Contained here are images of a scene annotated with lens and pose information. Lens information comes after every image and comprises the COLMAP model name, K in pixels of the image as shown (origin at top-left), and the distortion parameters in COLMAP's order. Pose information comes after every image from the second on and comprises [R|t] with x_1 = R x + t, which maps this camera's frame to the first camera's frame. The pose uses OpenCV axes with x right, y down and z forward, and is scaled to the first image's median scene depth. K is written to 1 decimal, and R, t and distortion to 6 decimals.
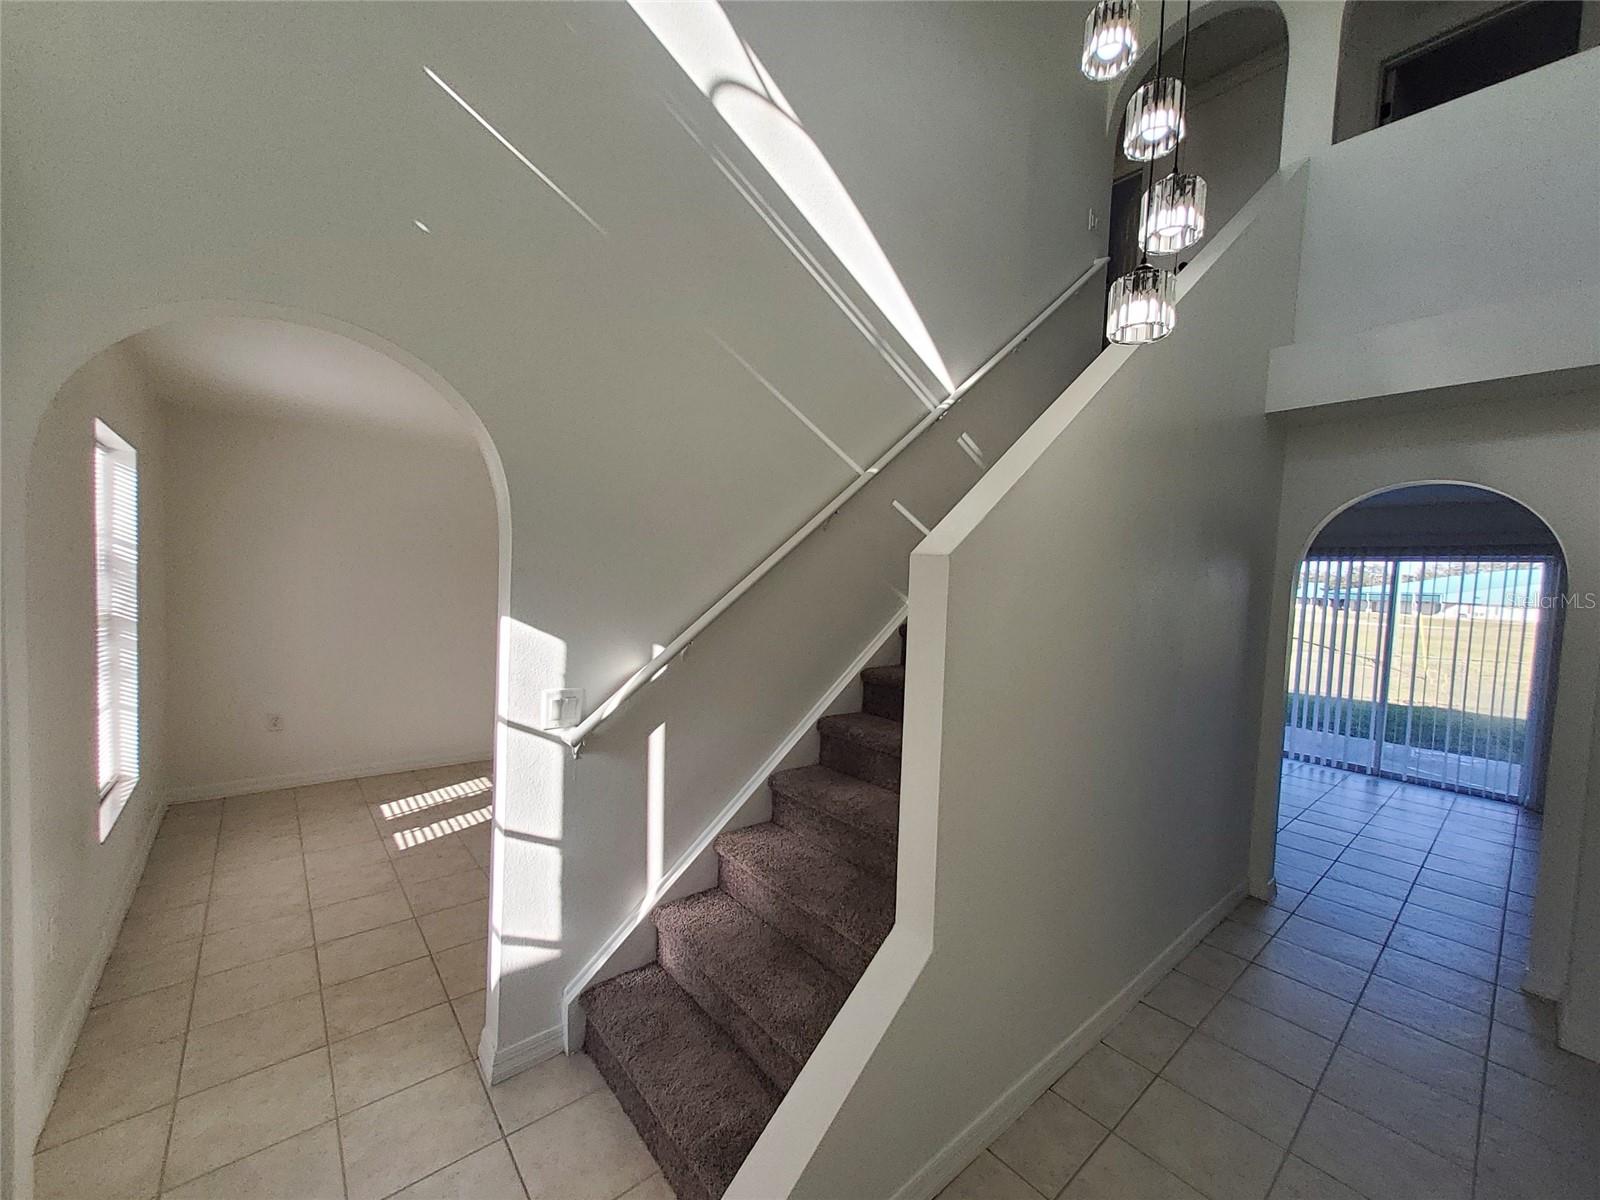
lens RADIAL K [[626.4, 0, 805.3], [0, 626.4, 615.8], [0, 0, 1]] dist [0.004933, -0.002077]
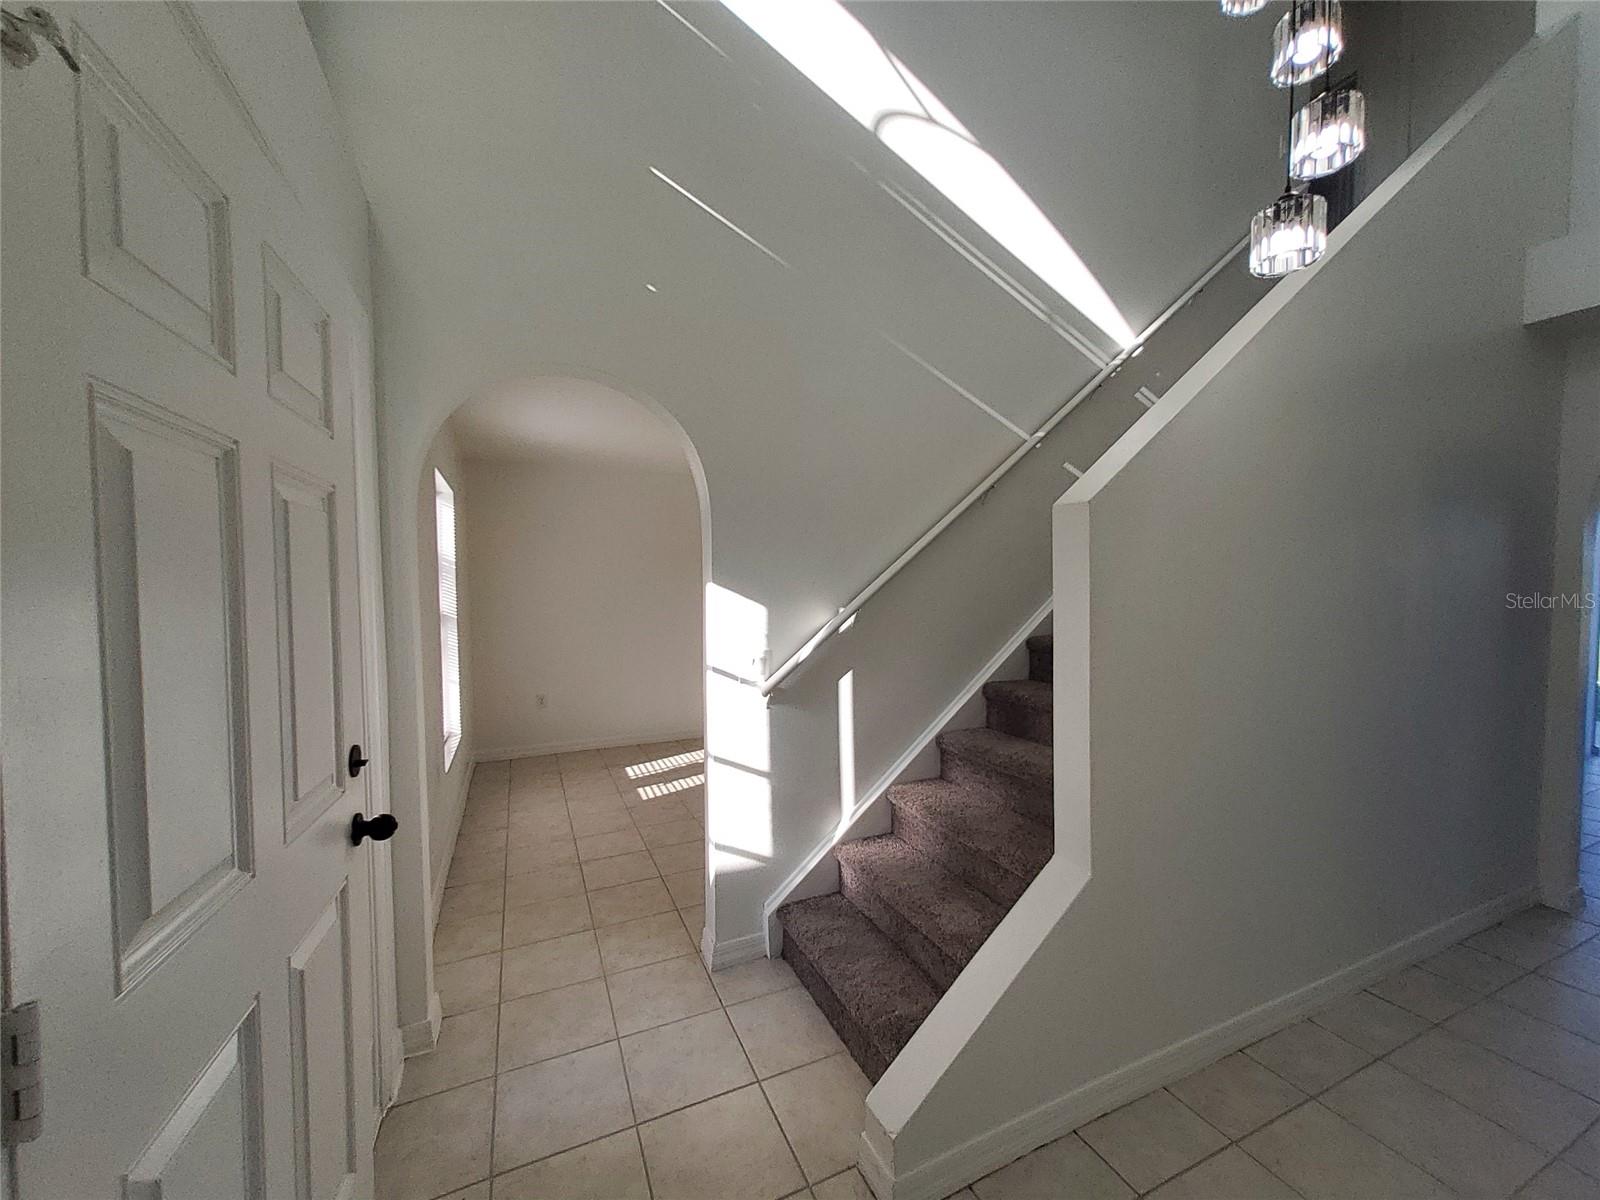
lens RADIAL K [[626.4, 0, 802.5], [0, 626.4, 610.2], [0, 0, 1]] dist [0.004933, -0.002077]
pose [[0.958452, -0.041012, -0.282289, 0.042798], [0.036847, 0.999120, -0.020050, 0.068917], [0.282863, 0.008816, 0.959120, -0.124802]]
